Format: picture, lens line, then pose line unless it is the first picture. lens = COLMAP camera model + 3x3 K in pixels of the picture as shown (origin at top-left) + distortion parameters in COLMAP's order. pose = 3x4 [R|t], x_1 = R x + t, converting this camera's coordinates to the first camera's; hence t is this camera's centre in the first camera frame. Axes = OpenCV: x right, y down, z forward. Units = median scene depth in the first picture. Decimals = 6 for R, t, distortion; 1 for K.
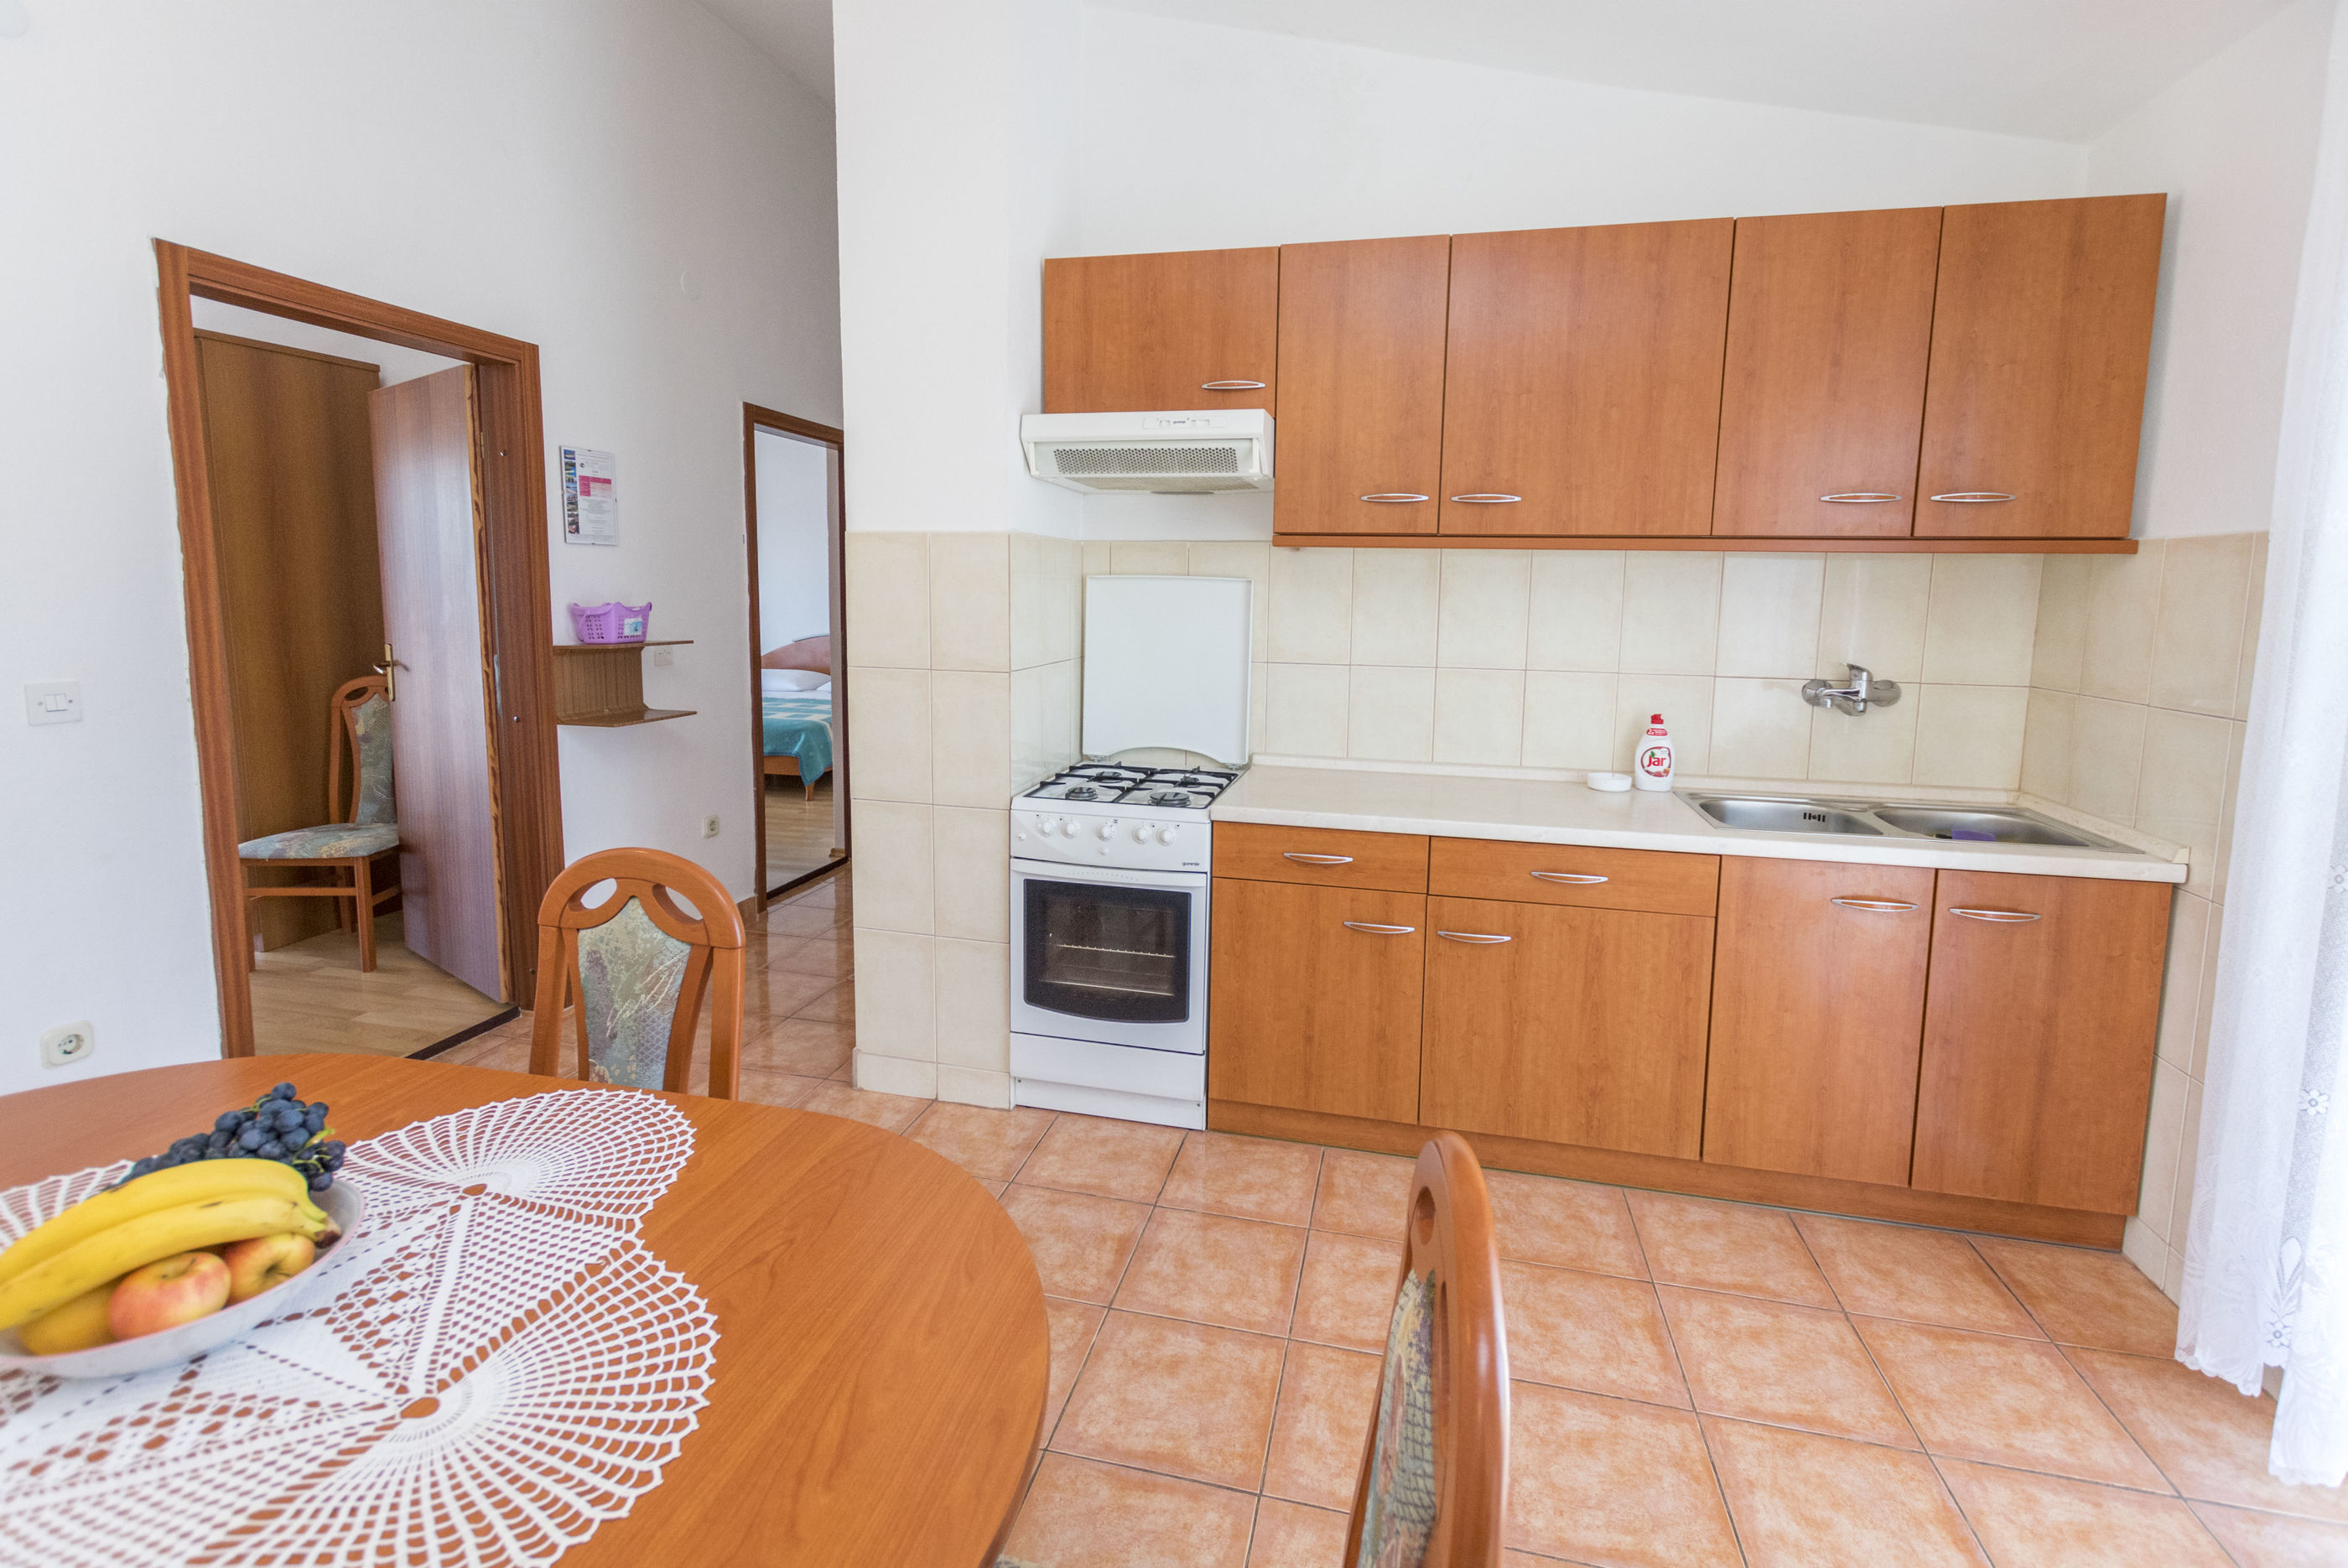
lens RADIAL K [[1027.0, 0, 1174.9], [0, 1027.0, 744.5], [0, 0, 1]] dist [0.001365, -0.000010]
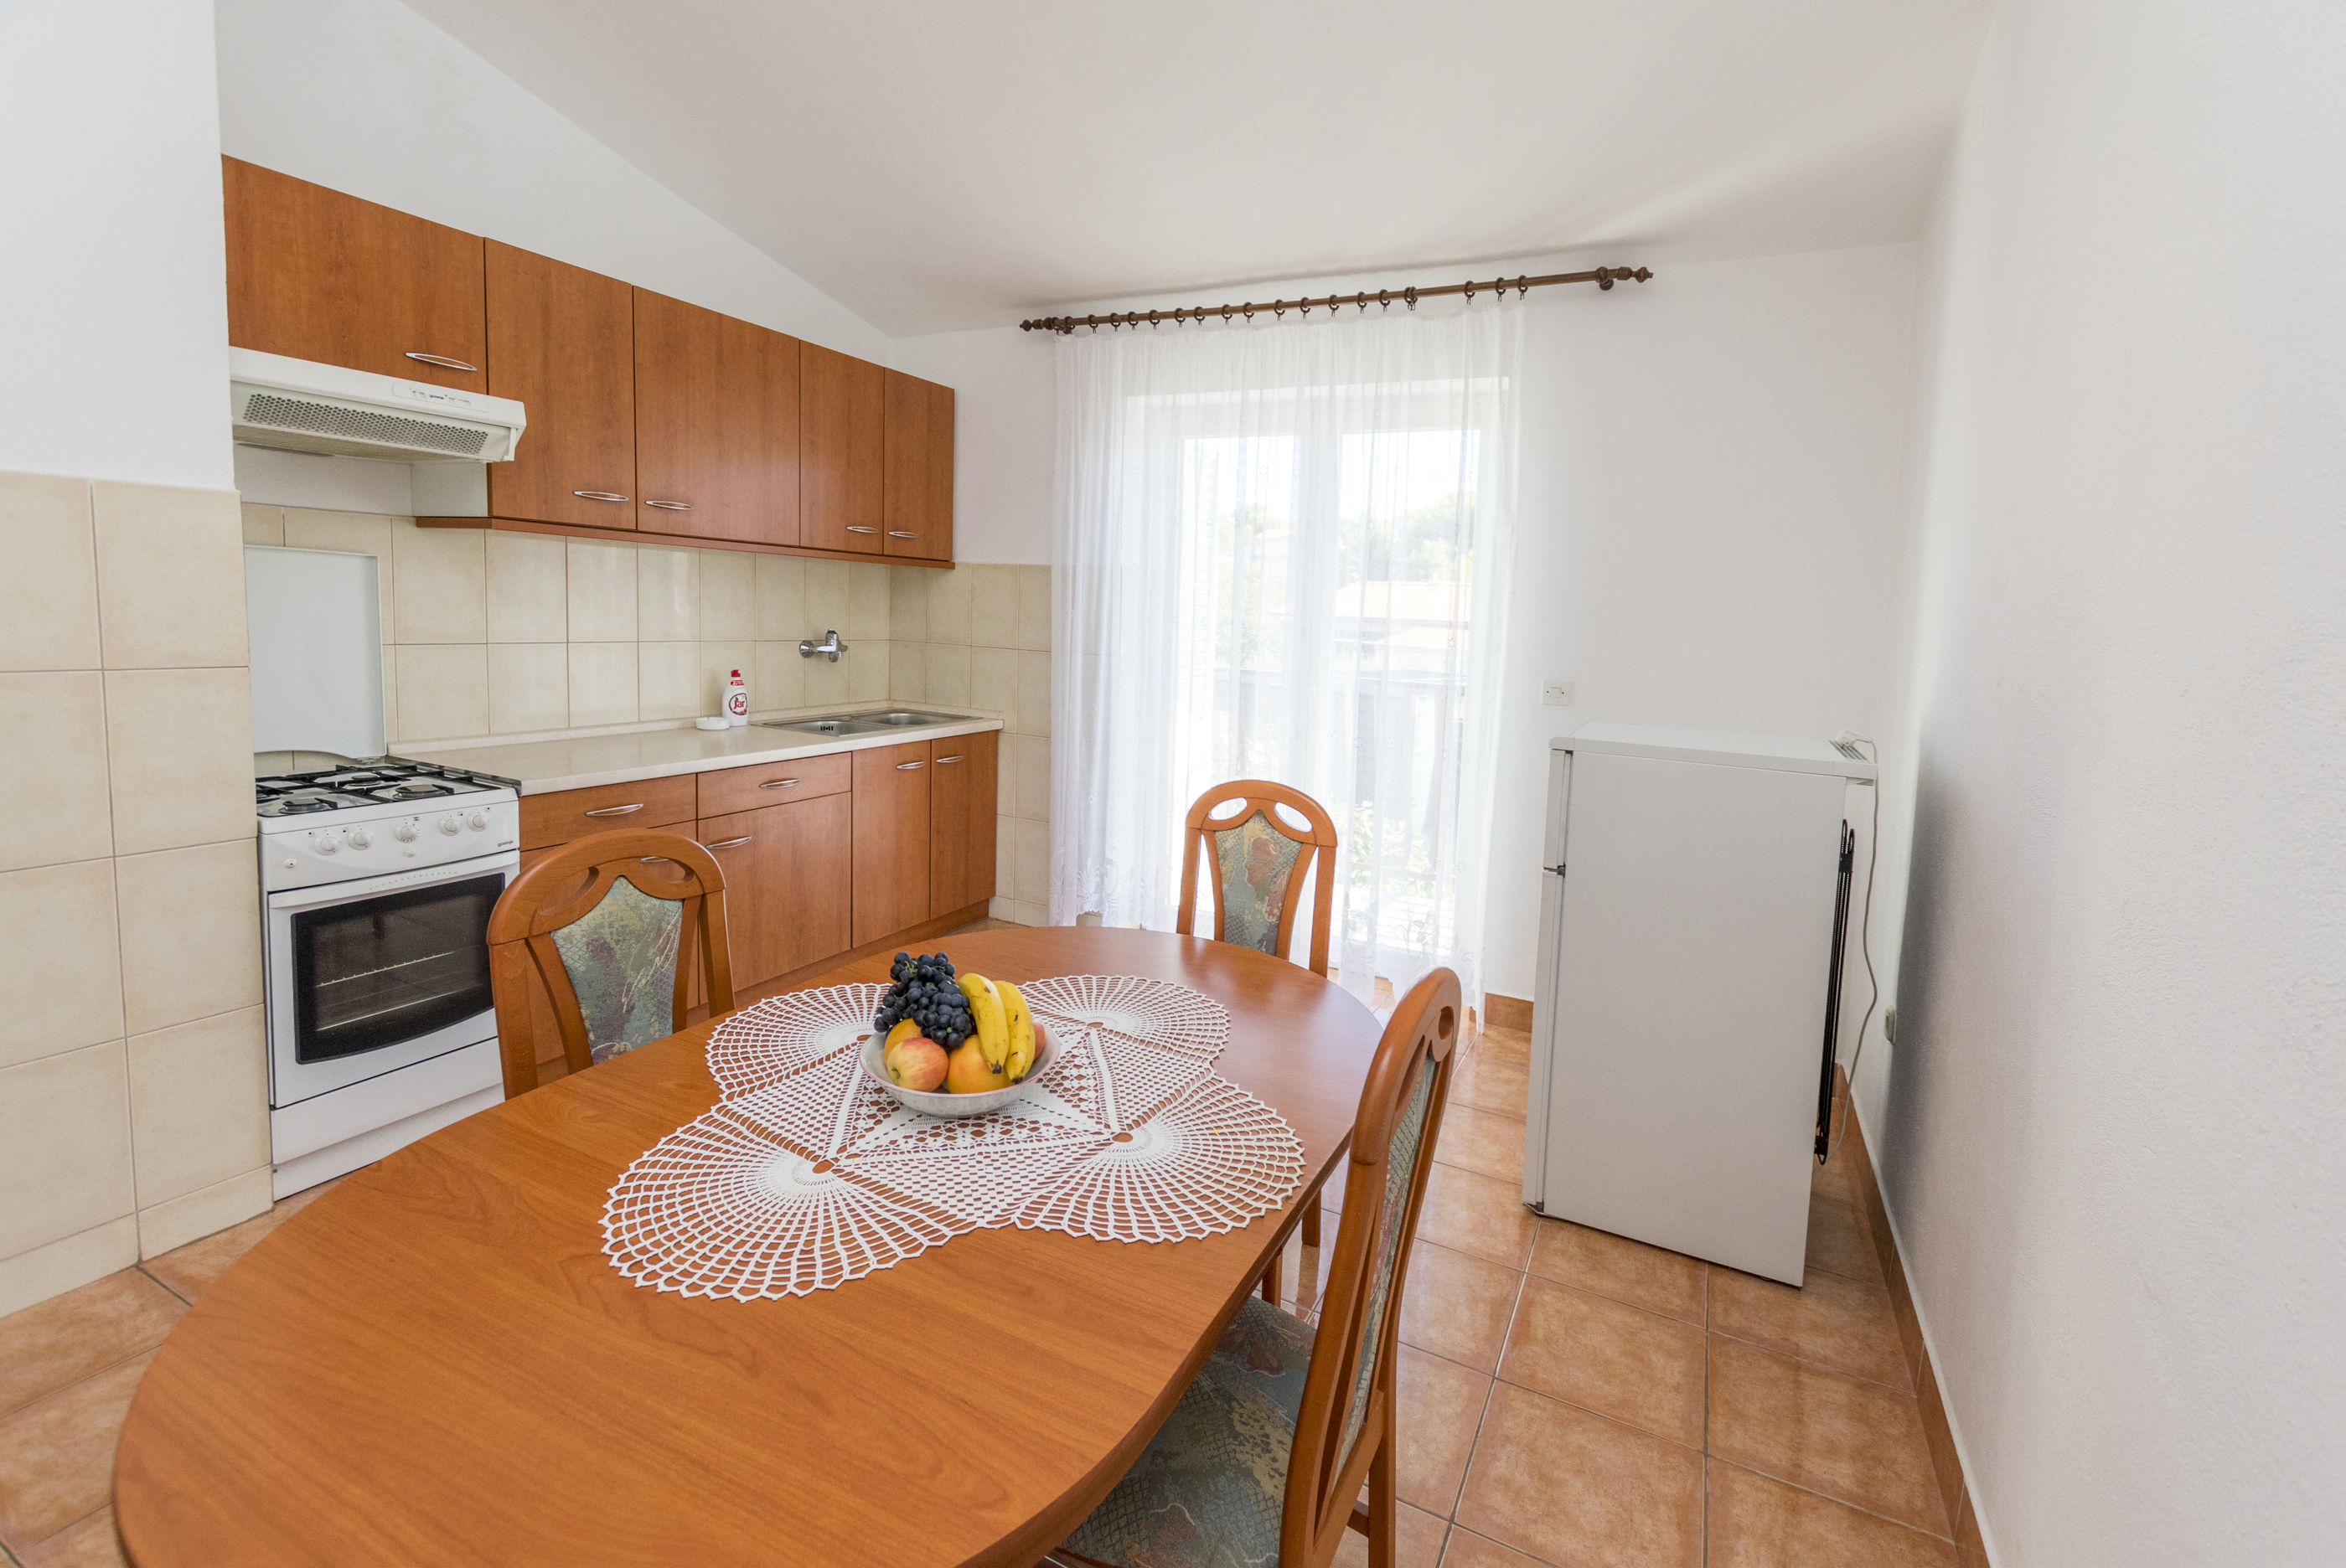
lens RADIAL K [[1048.2, 0, 1172.9], [0, 1048.2, 786.7], [0, 0, 1]] dist [-0.022995, -0.000276]
pose [[0.235461, -0.167196, 0.957394, -0.788783], [0.098024, 0.984153, 0.147761, -0.025675], [-0.966928, 0.059055, 0.248119, 0.100341]]
